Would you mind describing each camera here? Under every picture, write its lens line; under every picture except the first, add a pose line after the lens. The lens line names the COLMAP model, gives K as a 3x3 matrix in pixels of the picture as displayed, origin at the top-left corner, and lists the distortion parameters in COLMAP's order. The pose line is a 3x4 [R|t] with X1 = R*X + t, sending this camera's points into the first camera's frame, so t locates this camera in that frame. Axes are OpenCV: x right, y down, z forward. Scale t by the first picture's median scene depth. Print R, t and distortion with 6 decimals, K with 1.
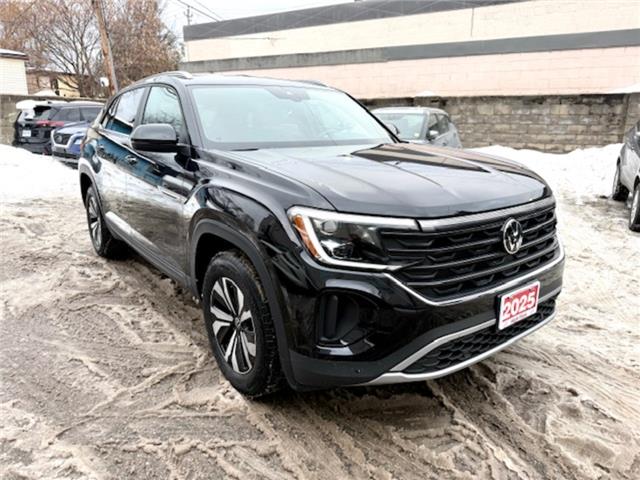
lens RADIAL K [[442.8, 0, 320.0], [0, 442.8, 240.0], [0, 0, 1]] dist [0.000236, -0.002511]
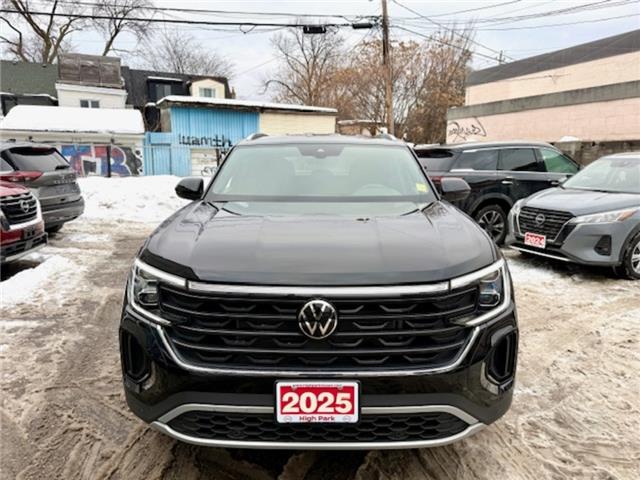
lens RADIAL K [[442.8, 0, 320.0], [0, 442.8, 240.0], [0, 0, 1]] dist [0.000236, -0.002511]
pose [[0.801505, 0.104793, -0.588734, 0.213351], [-0.156673, 0.986934, -0.037624, -0.029624], [0.577099, 0.122394, 0.807451, 0.066646]]
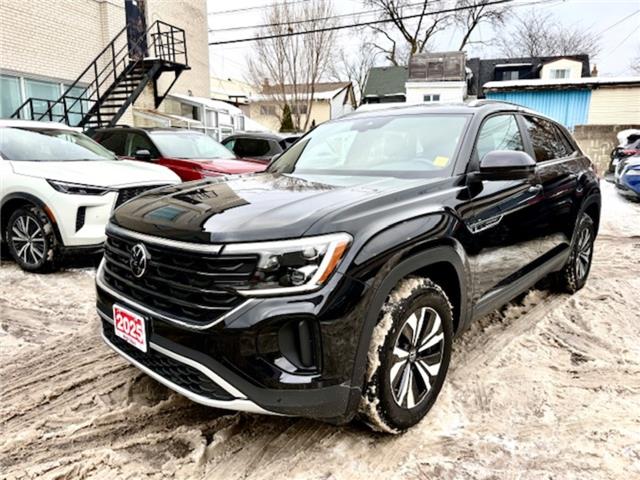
lens RADIAL K [[442.8, 0, 320.0], [0, 442.8, 240.0], [0, 0, 1]] dist [0.000236, -0.002511]
pose [[0.204761, 0.187832, -0.960621, 0.345852], [-0.247868, 0.959376, 0.134754, -0.068379], [0.946908, 0.210515, 0.243000, 0.261935]]
